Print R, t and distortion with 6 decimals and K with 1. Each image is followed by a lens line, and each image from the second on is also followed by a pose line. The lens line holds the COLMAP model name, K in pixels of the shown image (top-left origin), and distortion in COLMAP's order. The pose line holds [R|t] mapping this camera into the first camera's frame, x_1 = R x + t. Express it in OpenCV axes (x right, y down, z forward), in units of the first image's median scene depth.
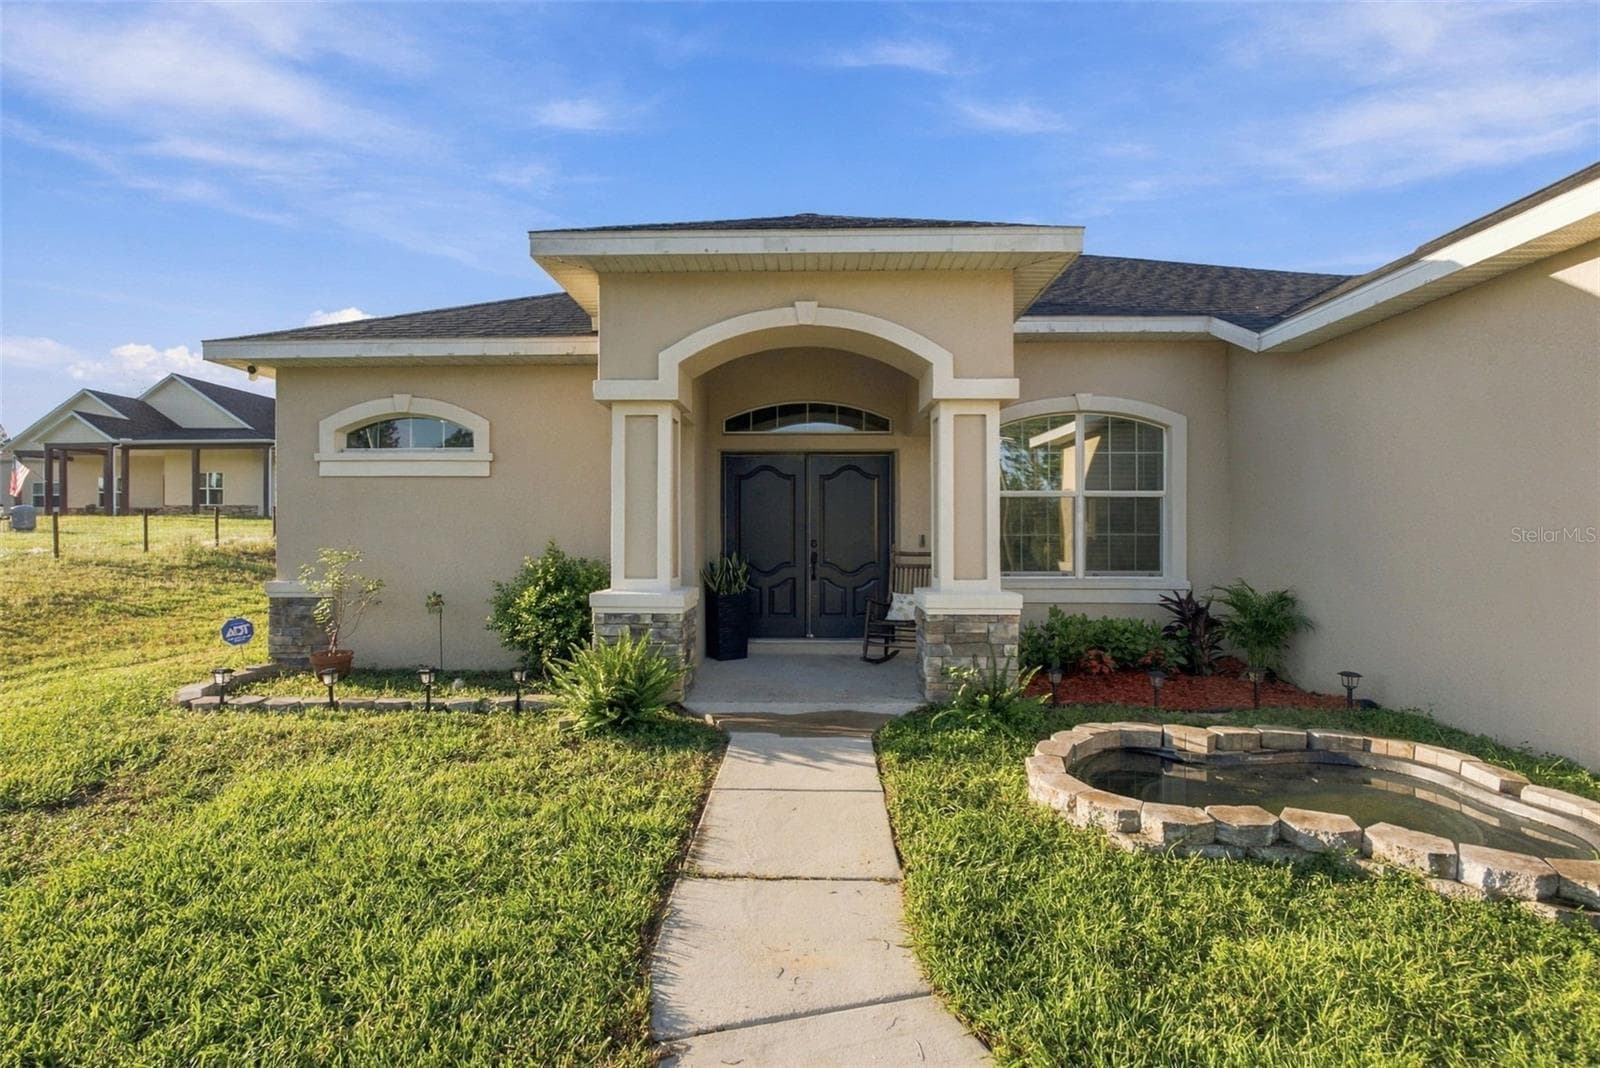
lens RADIAL K [[720.2, 0, 800.7], [0, 720.2, 536.2], [0, 0, 1]] dist [-0.000753, -0.003893]
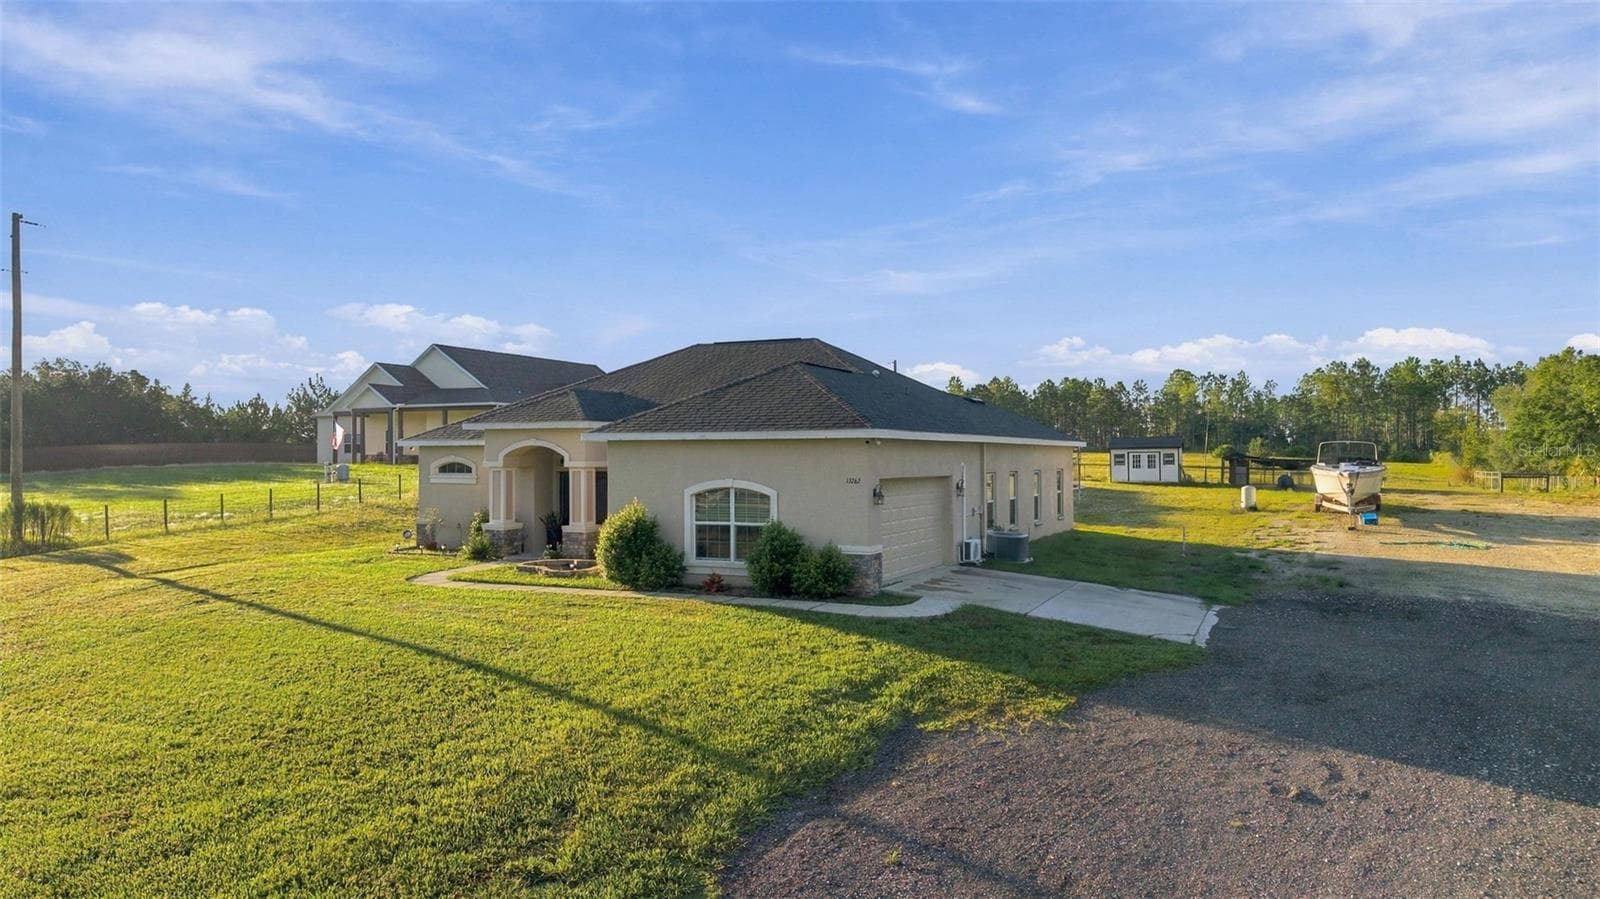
lens RADIAL K [[1080.4, 0, 799.7], [0, 1080.4, 447.2], [0, 0, 1]] dist [0.036334, -0.043184]
pose [[0.914514, -0.008009, -0.404476, 2.511086], [0.003641, 0.999926, -0.011566, -0.172161], [0.404539, 0.009105, 0.914475, -2.454224]]
